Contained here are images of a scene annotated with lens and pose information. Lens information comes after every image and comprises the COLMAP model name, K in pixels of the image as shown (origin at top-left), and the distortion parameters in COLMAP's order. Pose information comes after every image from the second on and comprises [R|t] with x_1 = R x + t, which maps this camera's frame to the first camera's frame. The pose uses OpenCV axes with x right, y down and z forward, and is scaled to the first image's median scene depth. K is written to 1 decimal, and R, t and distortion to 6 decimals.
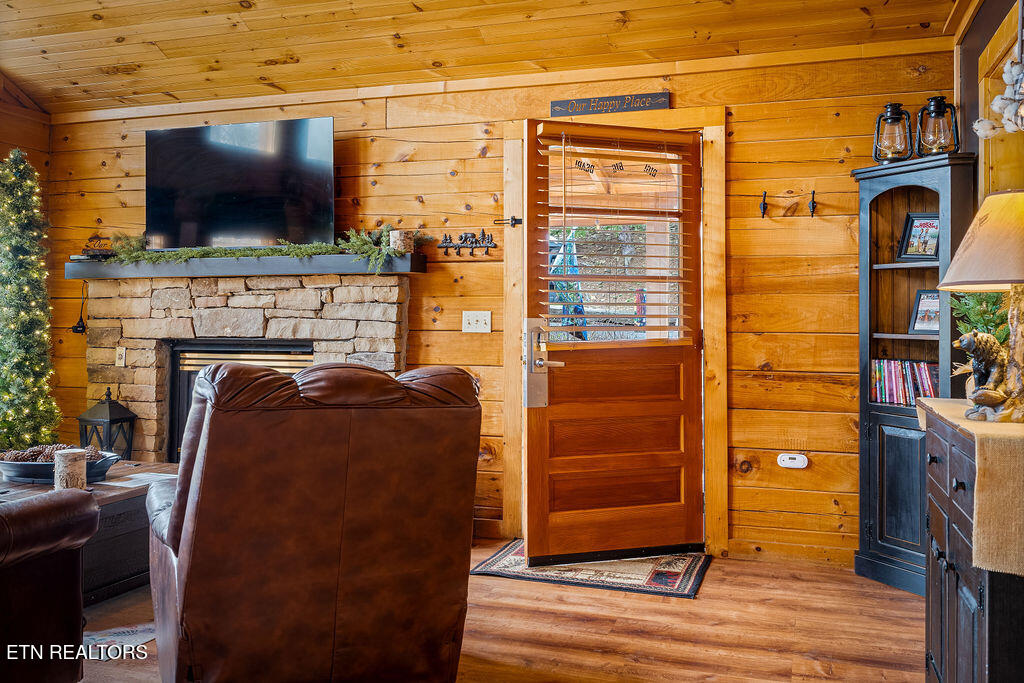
lens RADIAL K [[884.5, 0, 512.0], [0, 884.5, 341.5], [0, 0, 1]] dist [-0.000363, 0.001670]
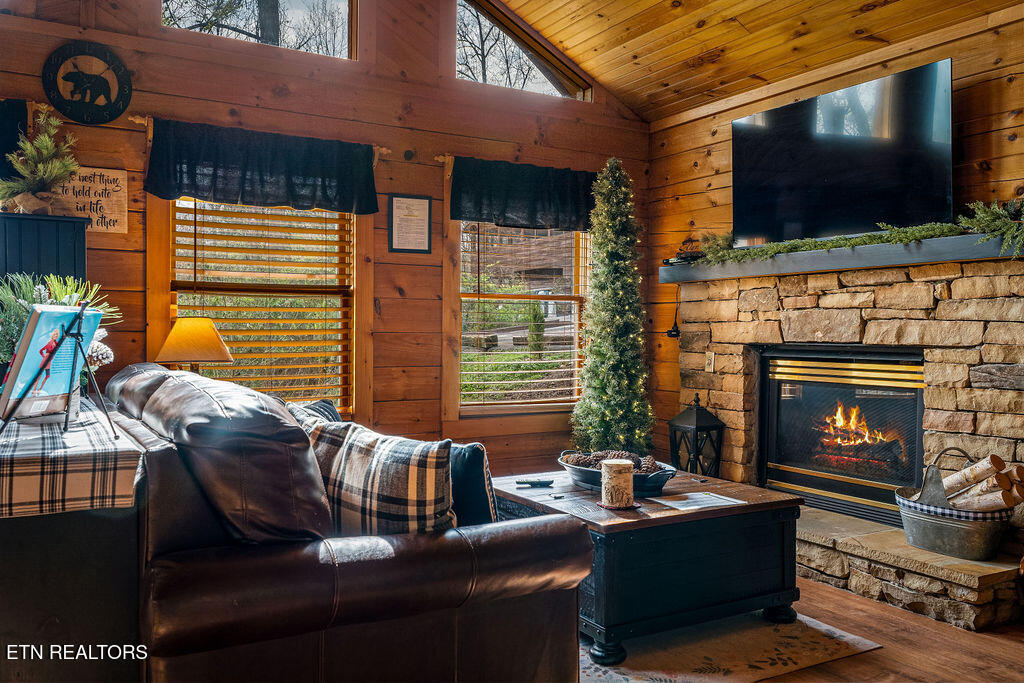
lens RADIAL K [[812.9, 0, 512.0], [0, 812.9, 341.5], [0, 0, 1]] dist [-0.009959, 0.002571]
pose [[0.746456, 0.007622, -0.665391, -0.014864], [-0.016692, 0.999834, -0.007272, 0.005159], [0.665225, 0.016535, 0.746460, 0.205805]]
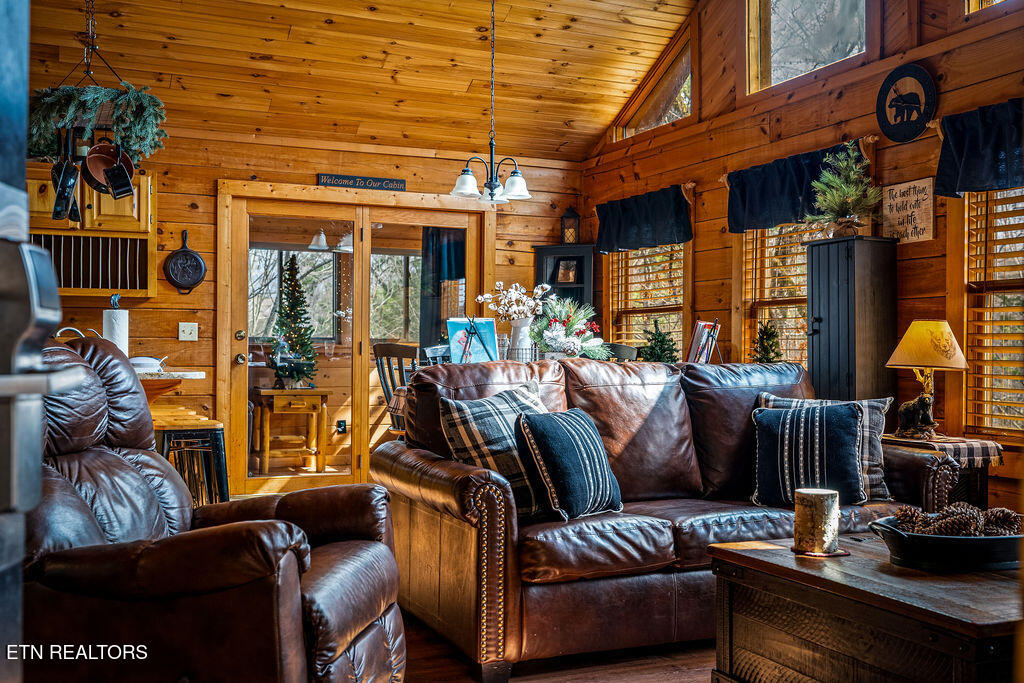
lens RADIAL K [[1040.9, 0, 512.0], [0, 1040.9, 341.5], [0, 0, 1]] dist [-0.000653, -0.000885]
pose [[-0.742807, -0.009039, -0.669444, 0.075877], [-0.013603, 0.999906, 0.001592, 0.004496], [0.669367, 0.010289, -0.742861, 0.624757]]
